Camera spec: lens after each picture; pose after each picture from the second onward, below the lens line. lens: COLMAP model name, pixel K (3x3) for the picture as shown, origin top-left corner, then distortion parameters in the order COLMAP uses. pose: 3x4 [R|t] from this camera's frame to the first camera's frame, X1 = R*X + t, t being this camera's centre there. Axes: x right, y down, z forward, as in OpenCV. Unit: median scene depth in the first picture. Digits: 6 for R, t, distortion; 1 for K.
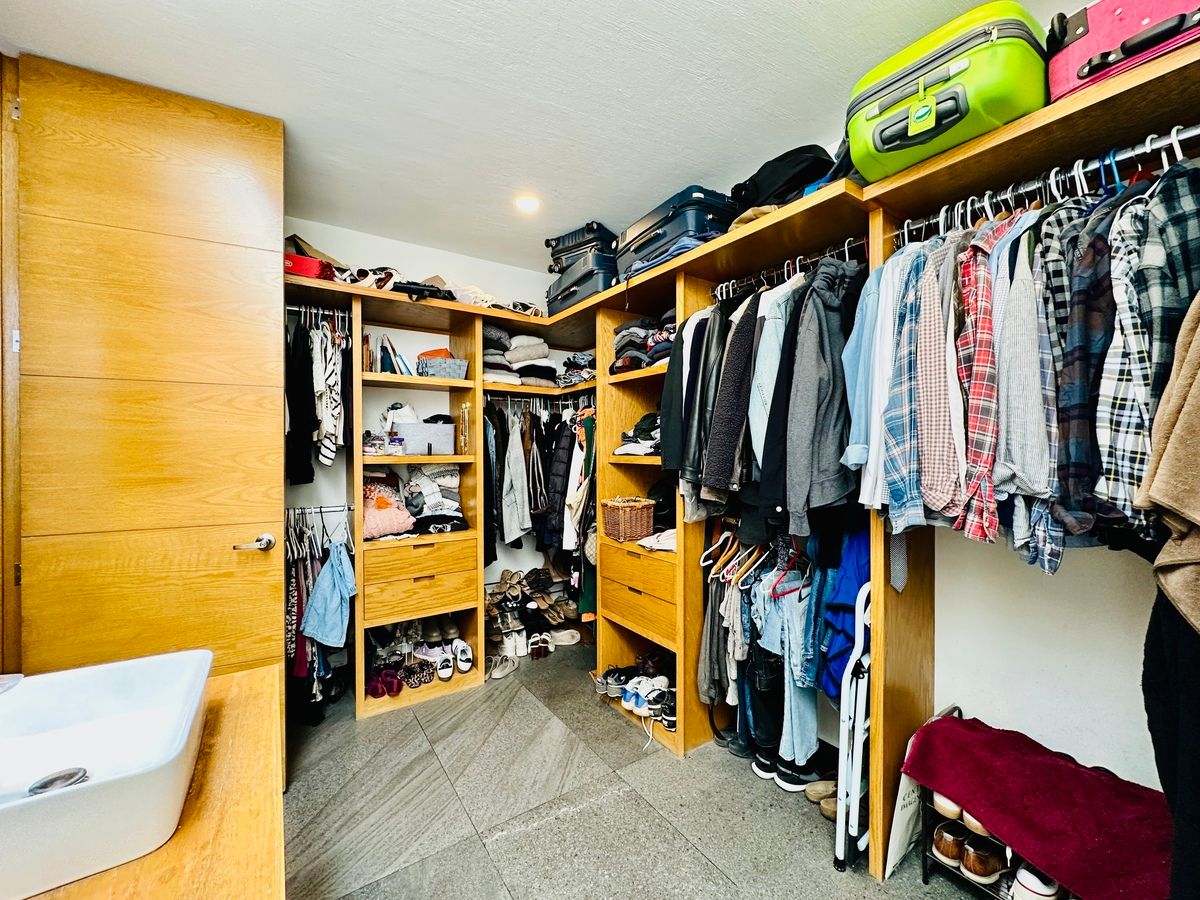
lens RADIAL K [[480.9, 0, 601.4], [0, 480.9, 452.0], [0, 0, 1]] dist [-0.001552, 0.000754]
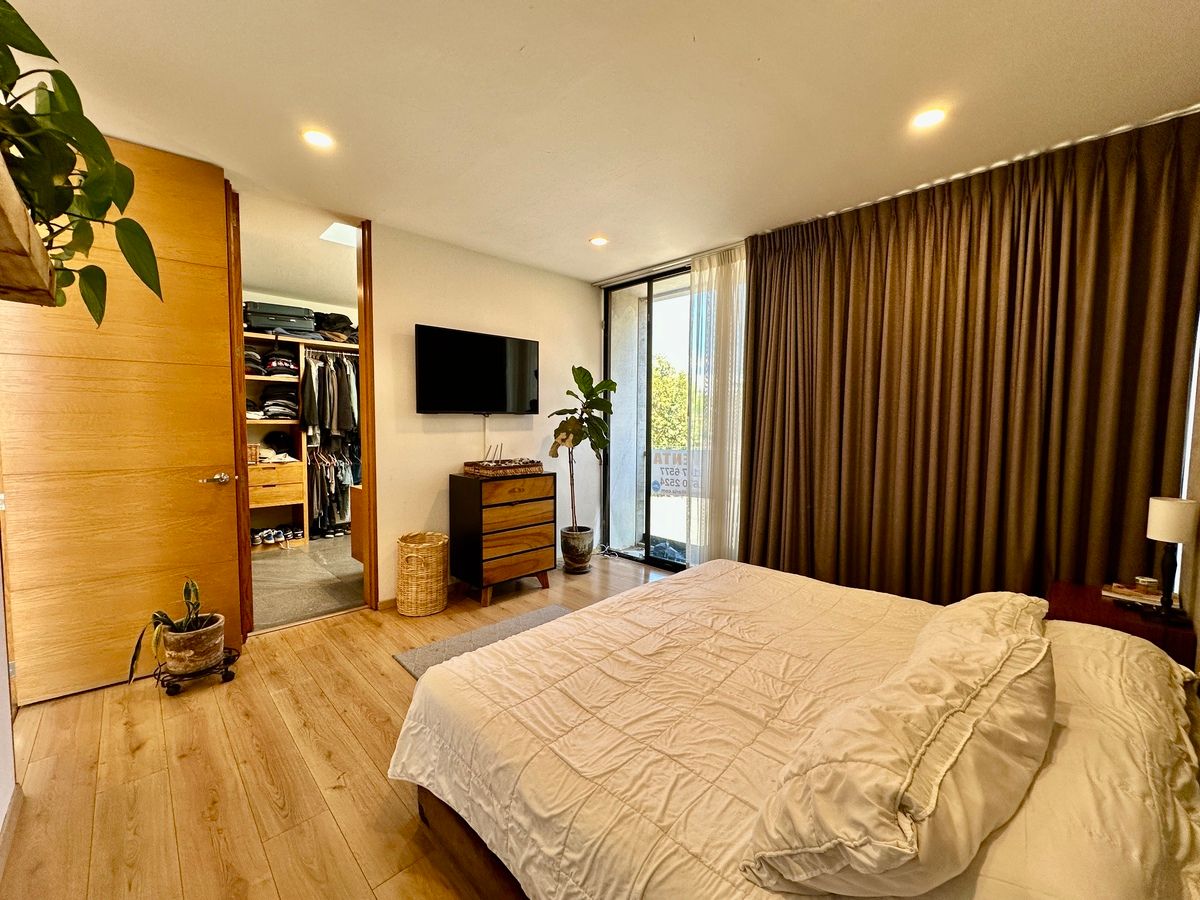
lens RADIAL K [[480.9, 0, 601.1], [0, 480.9, 450.2], [0, 0, 1]] dist [-0.001552, 0.000754]
pose [[-0.174109, -0.065829, 0.982524, -2.273685], [-0.005335, 0.997811, 0.065908, -0.005252], [-0.984712, 0.006233, -0.174080, -0.031042]]
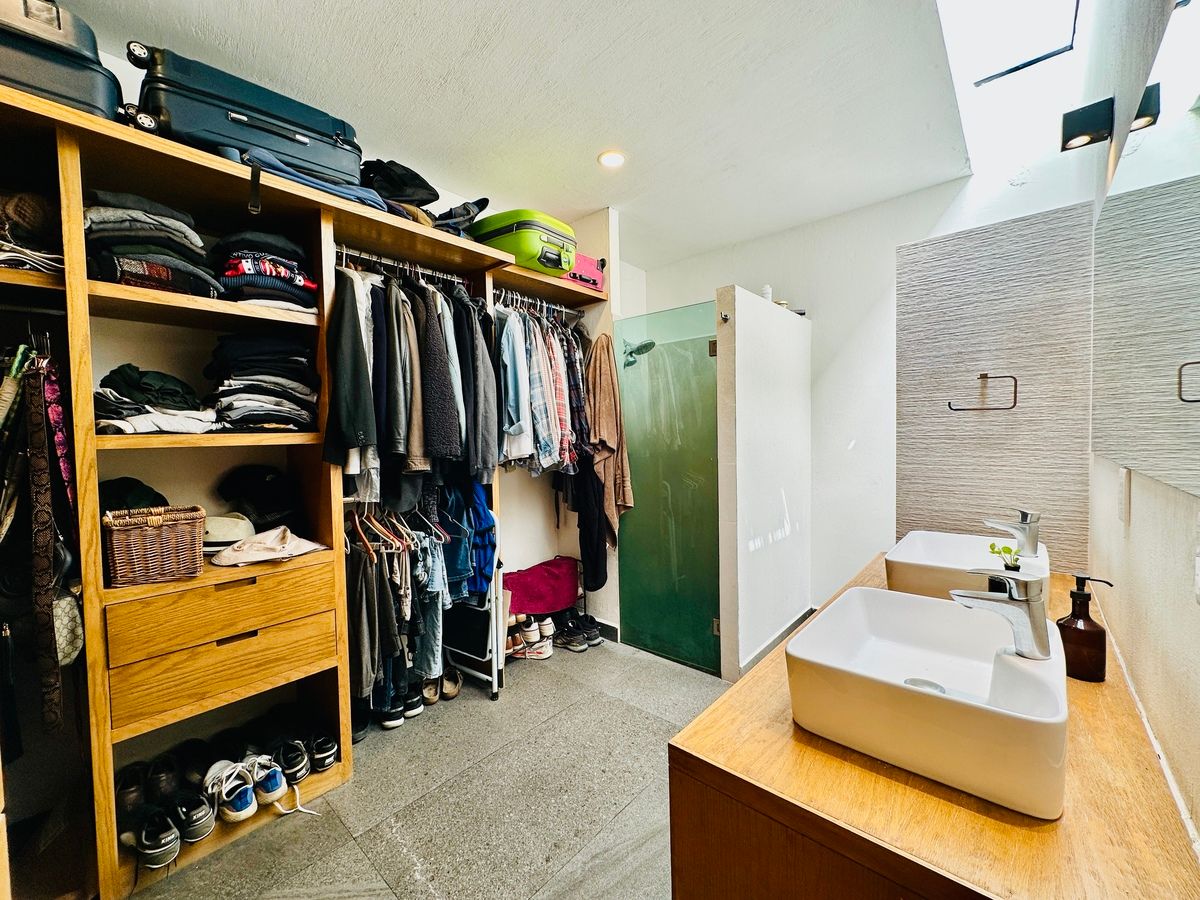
lens RADIAL K [[480.9, 0, 599.6], [0, 480.9, 449.5], [0, 0, 1]] dist [-0.001552, 0.000754]
pose [[-0.240161, -0.032960, 0.970173, -0.715385], [0.025813, 0.998853, 0.040325, 0.017256], [-0.970390, 0.034728, -0.239035, 0.702345]]
